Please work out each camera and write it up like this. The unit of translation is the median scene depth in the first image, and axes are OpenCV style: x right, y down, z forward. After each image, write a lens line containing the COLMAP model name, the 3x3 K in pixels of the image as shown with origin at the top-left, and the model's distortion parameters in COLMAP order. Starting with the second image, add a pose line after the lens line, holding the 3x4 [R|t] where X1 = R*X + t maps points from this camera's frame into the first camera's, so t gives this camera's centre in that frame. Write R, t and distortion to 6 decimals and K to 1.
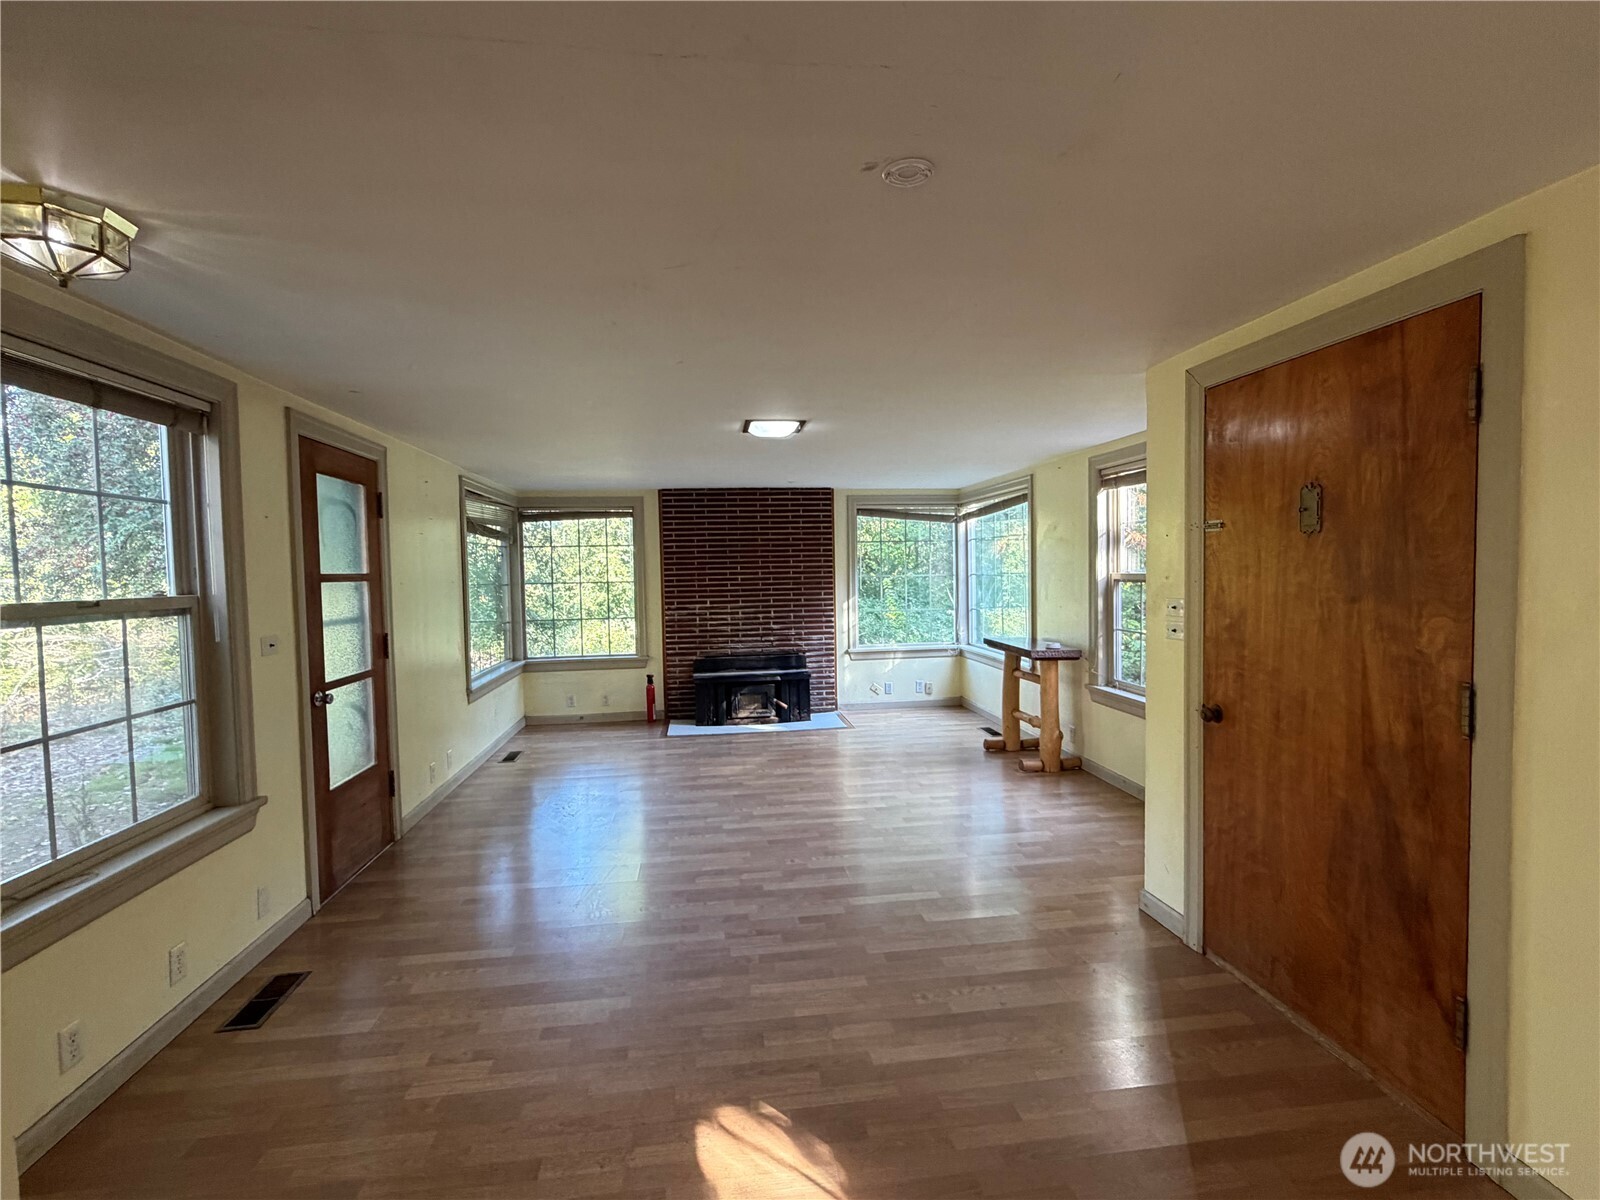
lens RADIAL K [[768.3, 0, 800.0], [0, 768.3, 600.0], [0, 0, 1]] dist [-0.000575, -0.000128]
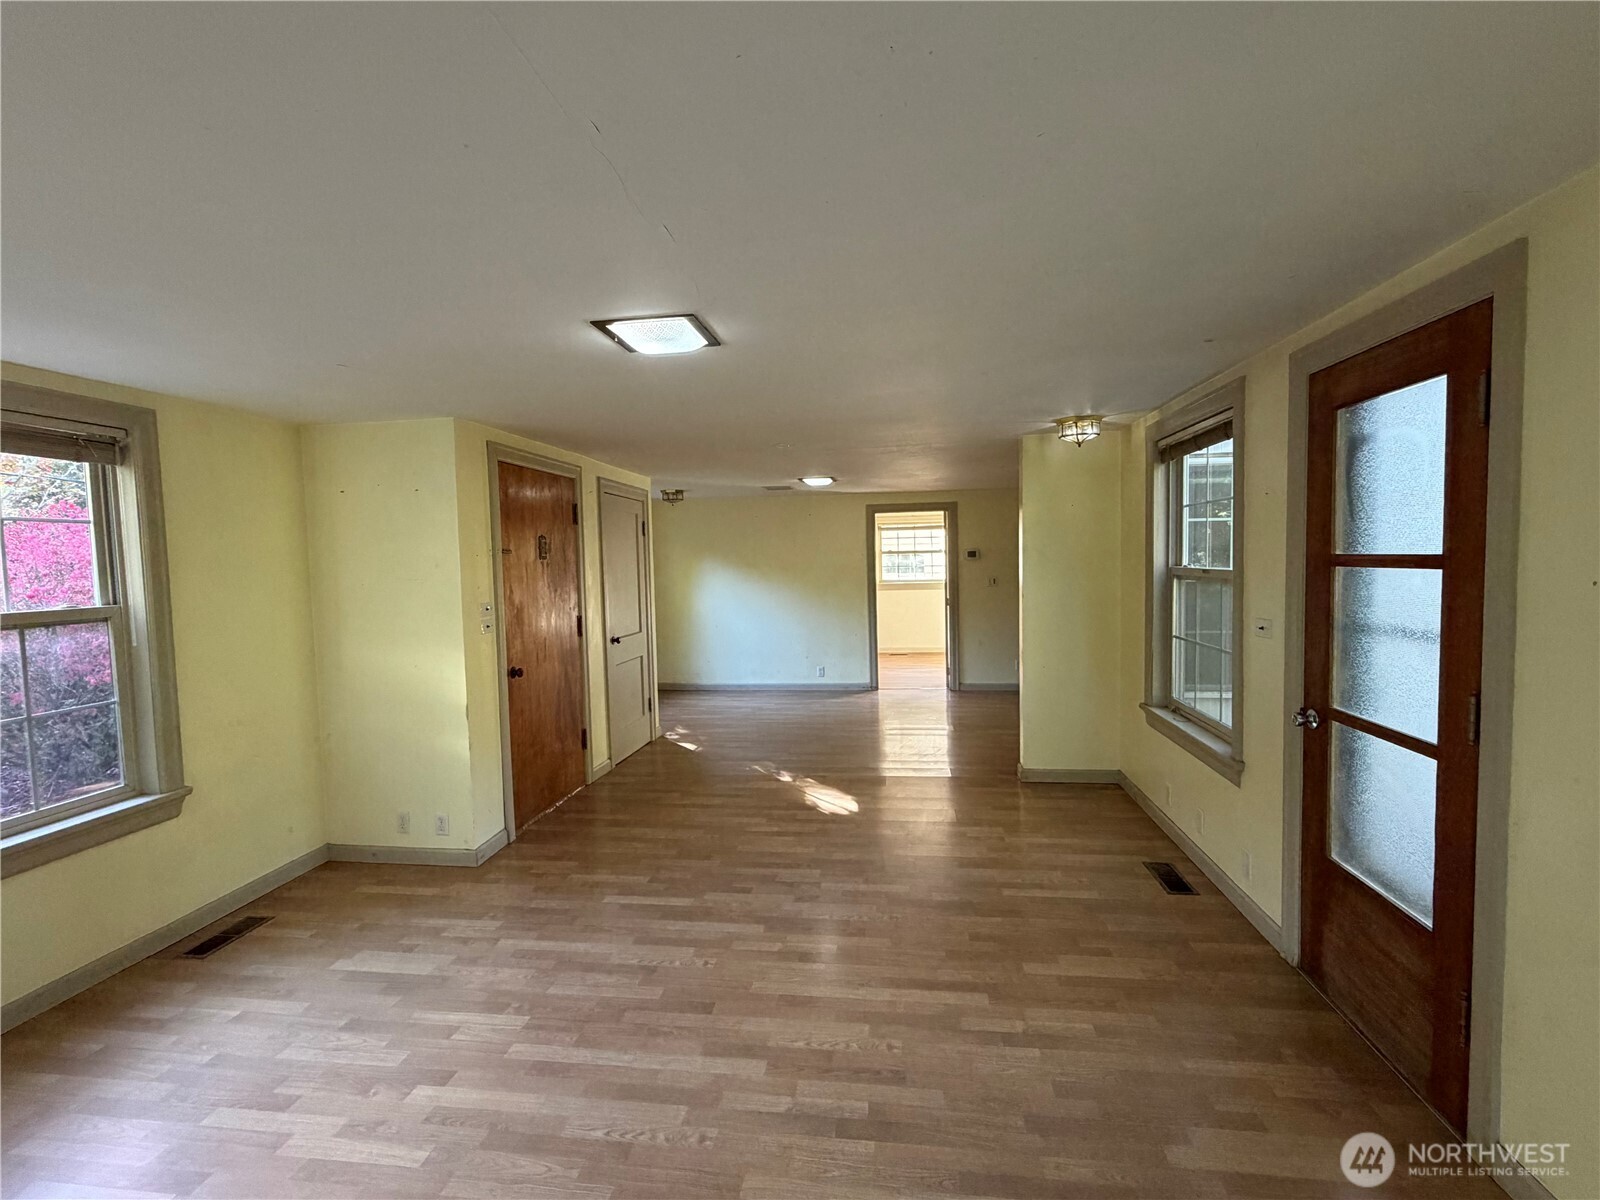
lens RADIAL K [[768.3, 0, 800.0], [0, 768.3, 600.0], [0, 0, 1]] dist [-0.000575, -0.000128]
pose [[-0.964123, 0.027988, 0.263977, -0.369040], [0.054375, 0.994163, 0.093187, -0.094705], [-0.259828, 0.104198, -0.960017, 1.992393]]
